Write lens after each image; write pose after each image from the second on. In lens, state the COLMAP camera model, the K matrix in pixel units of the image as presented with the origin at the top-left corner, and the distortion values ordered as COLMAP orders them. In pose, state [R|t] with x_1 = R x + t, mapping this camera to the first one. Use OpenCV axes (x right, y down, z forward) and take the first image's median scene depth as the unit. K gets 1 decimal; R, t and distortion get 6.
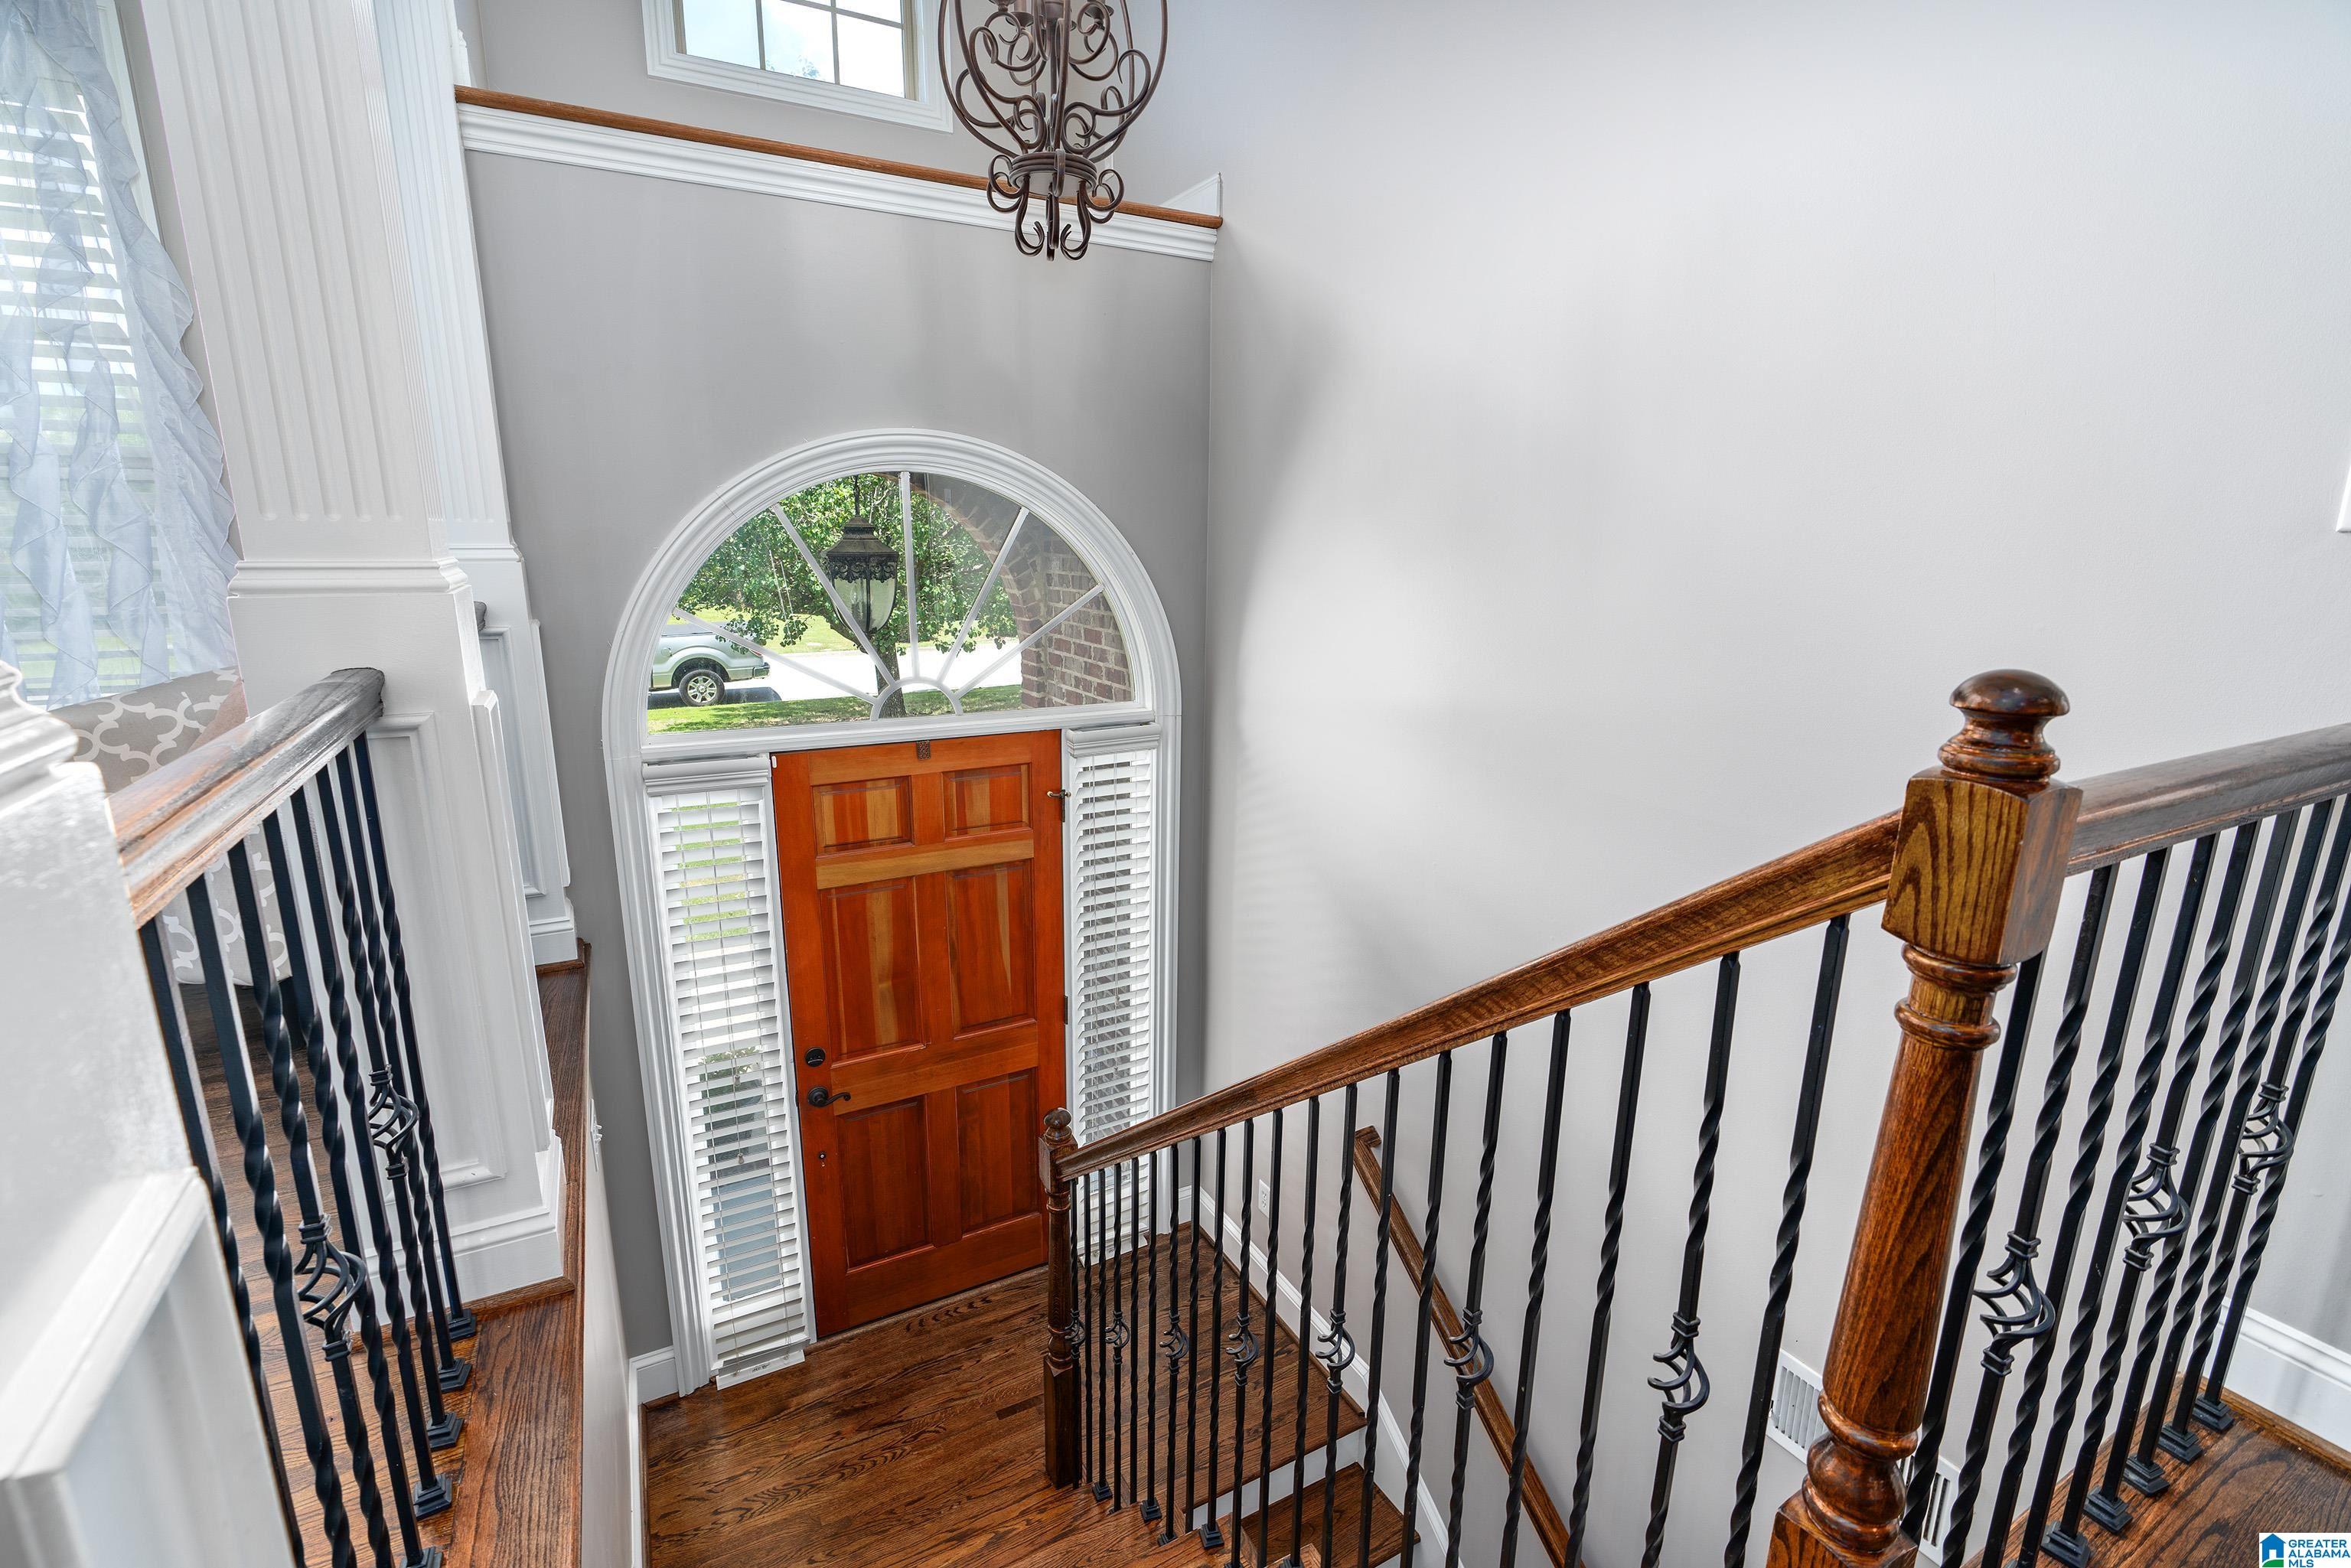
lens RADIAL K [[1053.5, 0, 1175.5], [0, 1053.5, 784.0], [0, 0, 1]] dist [-0.001681, -0.000110]
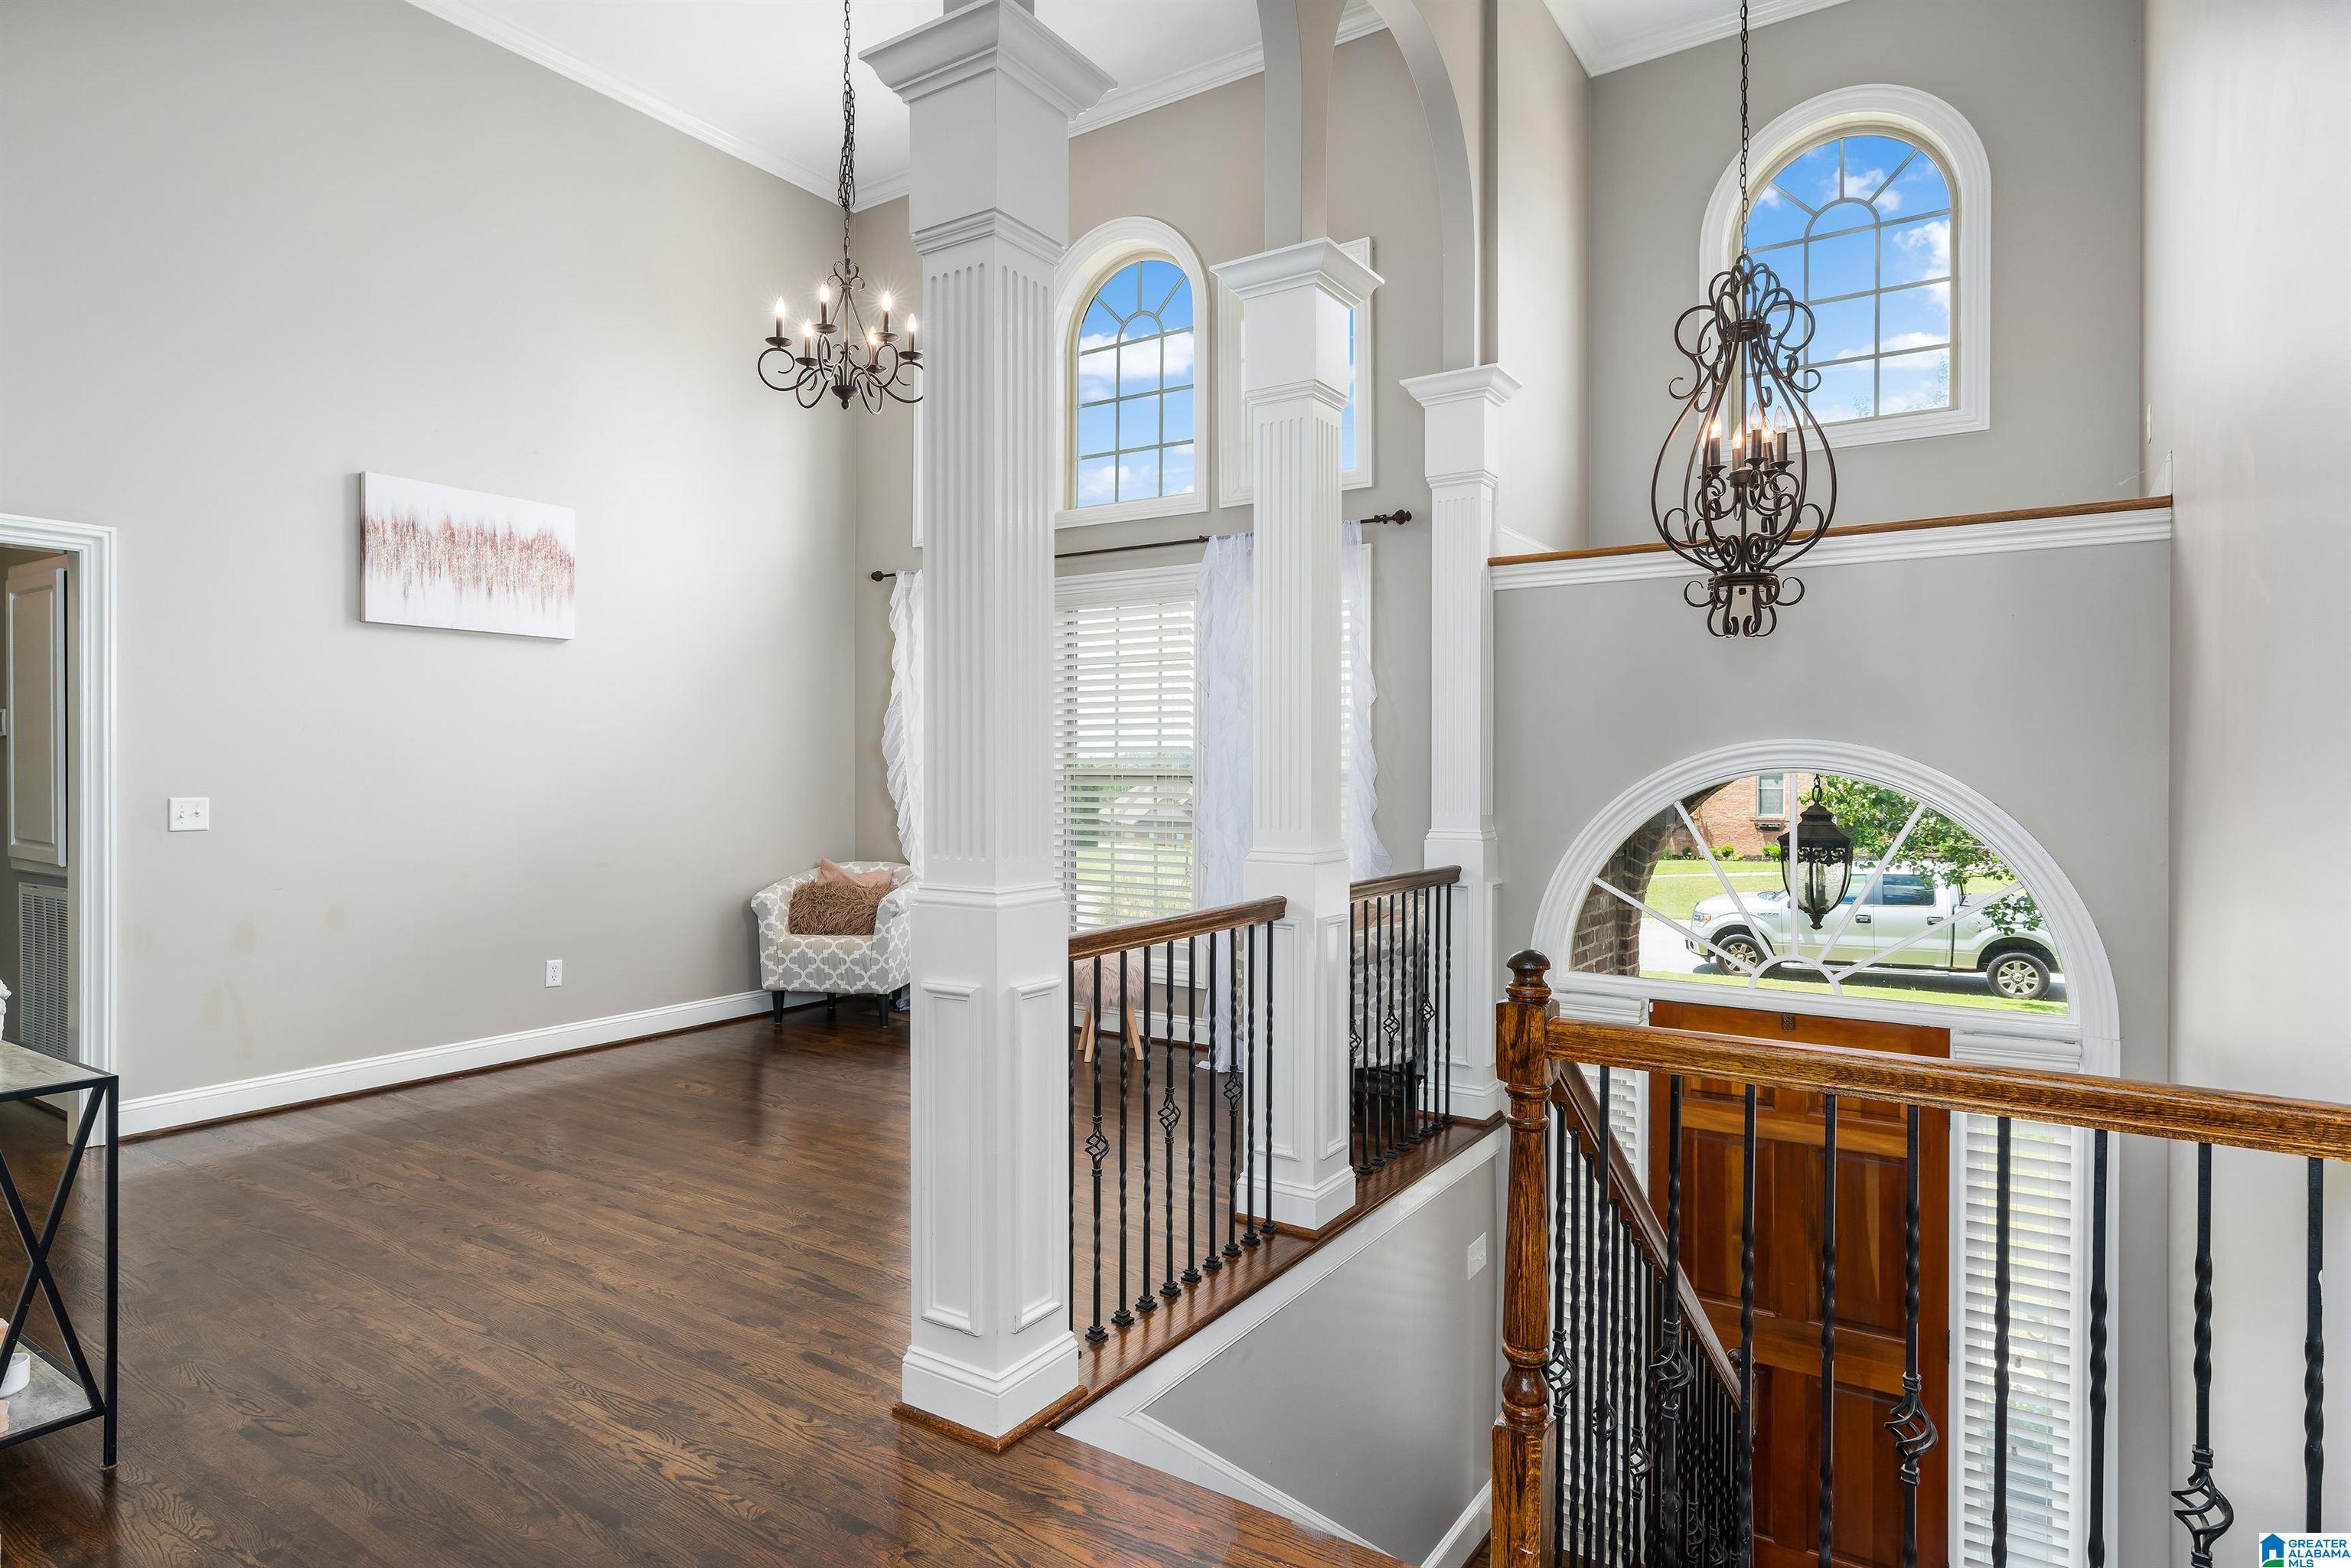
lens RADIAL K [[1263.4, 0, 1175.5], [0, 1263.4, 784.0], [0, 0, 1]] dist [-0.003027, -0.000414]
pose [[0.517863, 0.004867, -0.855450, 0.486972], [-0.198823, 0.973286, -0.114824, 0.003464], [0.832038, 0.229546, 0.504996, -0.208530]]
